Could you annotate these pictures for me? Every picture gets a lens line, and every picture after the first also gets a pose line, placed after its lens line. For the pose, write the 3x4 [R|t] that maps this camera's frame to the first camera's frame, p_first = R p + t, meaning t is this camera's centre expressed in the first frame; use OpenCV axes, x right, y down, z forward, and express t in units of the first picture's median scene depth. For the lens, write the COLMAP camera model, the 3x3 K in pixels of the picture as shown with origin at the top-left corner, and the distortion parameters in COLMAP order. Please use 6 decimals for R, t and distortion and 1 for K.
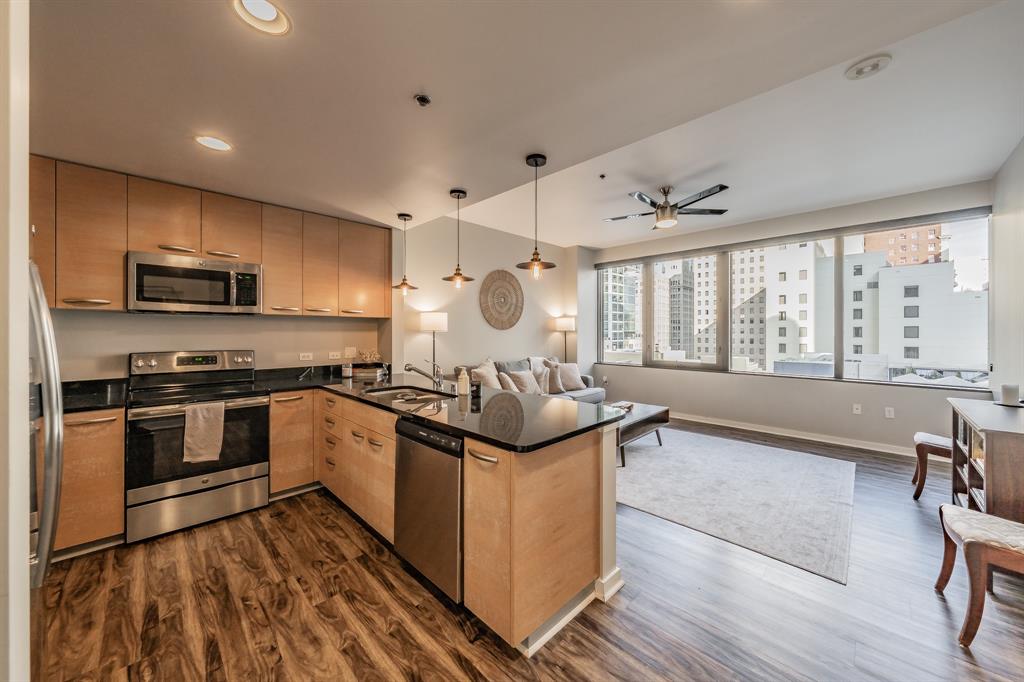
lens RADIAL K [[380.7, 0, 519.4], [0, 380.7, 332.5], [0, 0, 1]] dist [0.000693, 0.000042]
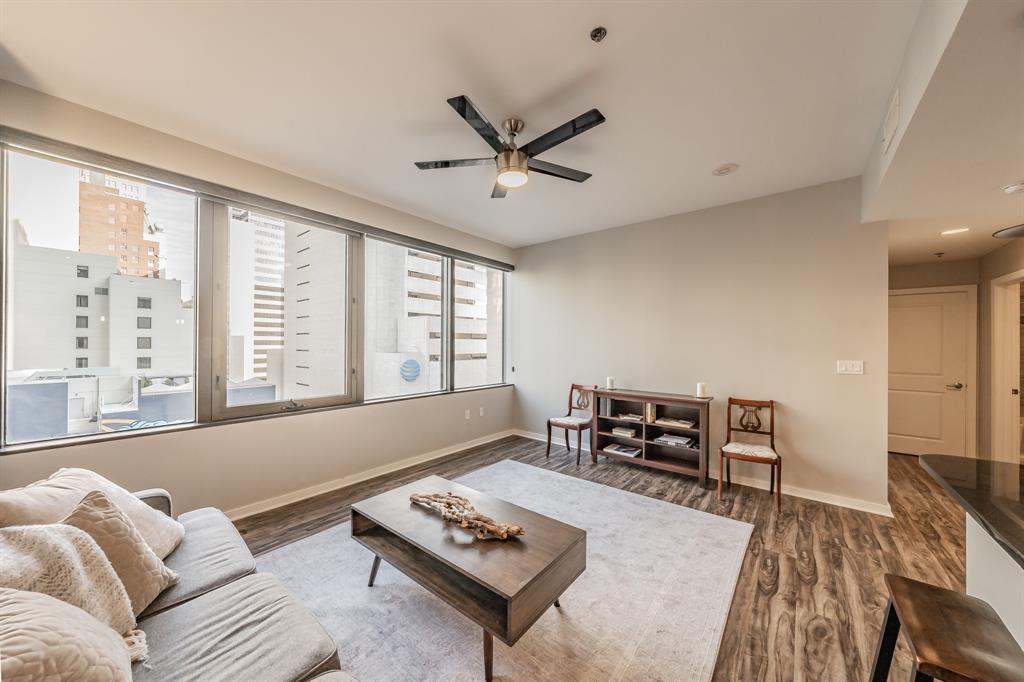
lens RADIAL K [[364.1, 0, 512.6], [0, 364.1, 342.9], [0, 0, 1]] dist [-0.009305, 0.000014]
pose [[-0.092218, -0.000644, 0.995739, -0.022938], [-0.000180, 1.000000, 0.000630, -0.001534], [-0.995739, -0.000121, -0.092218, 0.107232]]
